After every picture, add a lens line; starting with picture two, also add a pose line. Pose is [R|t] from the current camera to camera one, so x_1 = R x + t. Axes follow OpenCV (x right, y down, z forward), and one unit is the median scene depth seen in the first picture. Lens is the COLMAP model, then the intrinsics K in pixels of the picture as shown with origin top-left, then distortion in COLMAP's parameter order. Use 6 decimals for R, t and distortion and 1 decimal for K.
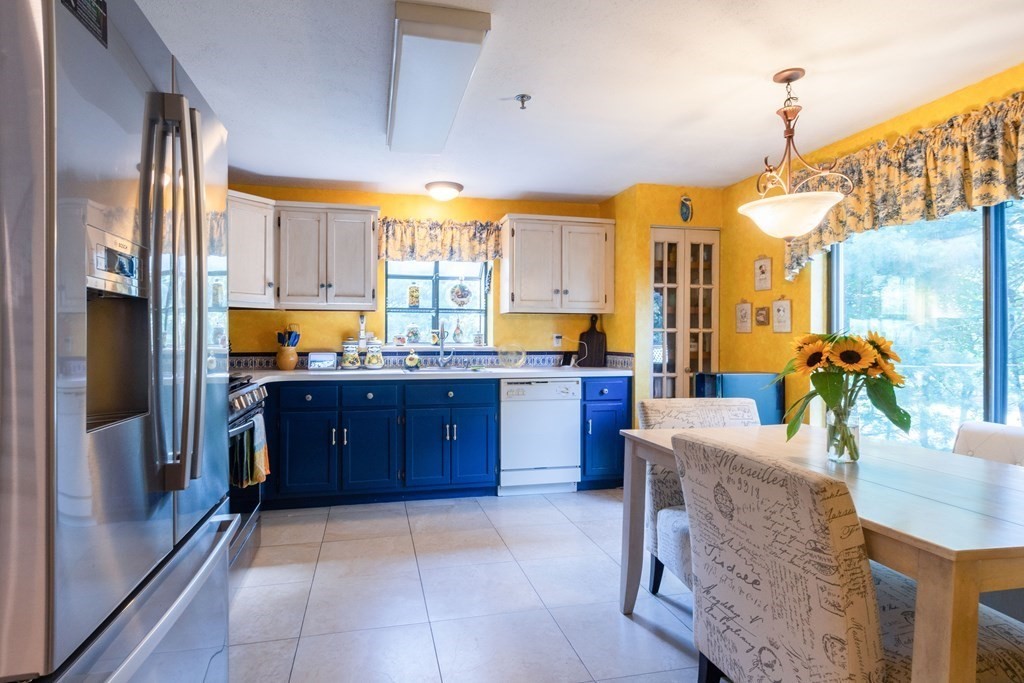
lens RADIAL K [[554.1, 0, 506.5], [0, 554.1, 343.6], [0, 0, 1]] dist [-0.003868, -0.001138]
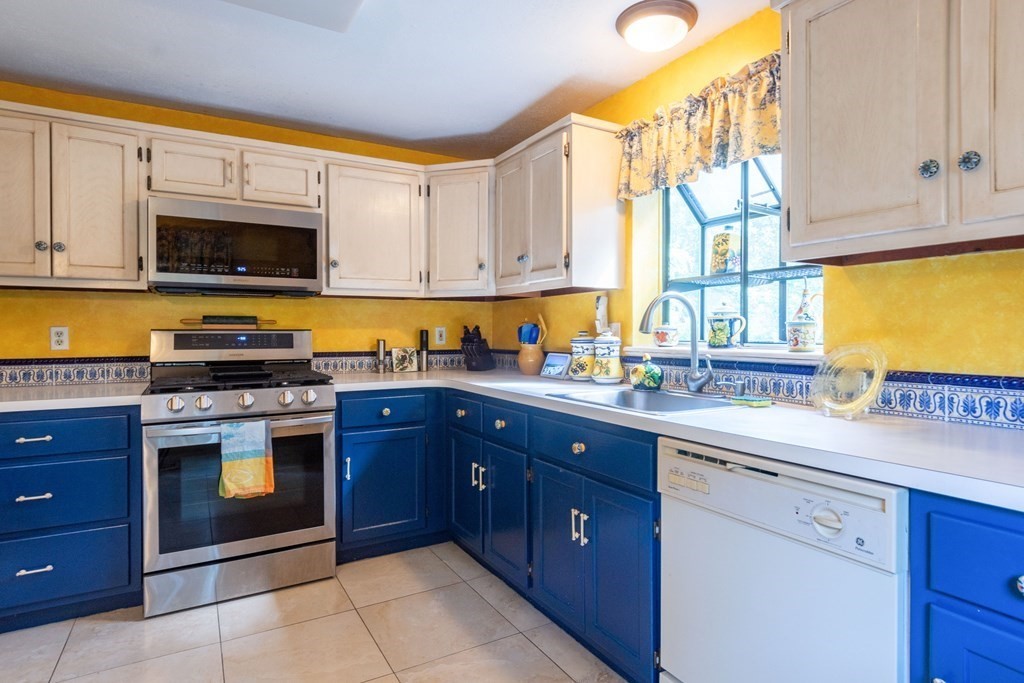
lens RADIAL K [[554.1, 0, 507.2], [0, 554.1, 333.2], [0, 0, 1]] dist [-0.003868, -0.001138]
pose [[0.257785, 0.000465, -0.966202, 0.310299], [-0.004955, 0.999987, -0.000841, -0.007640], [0.966190, 0.005004, 0.257784, 0.717644]]
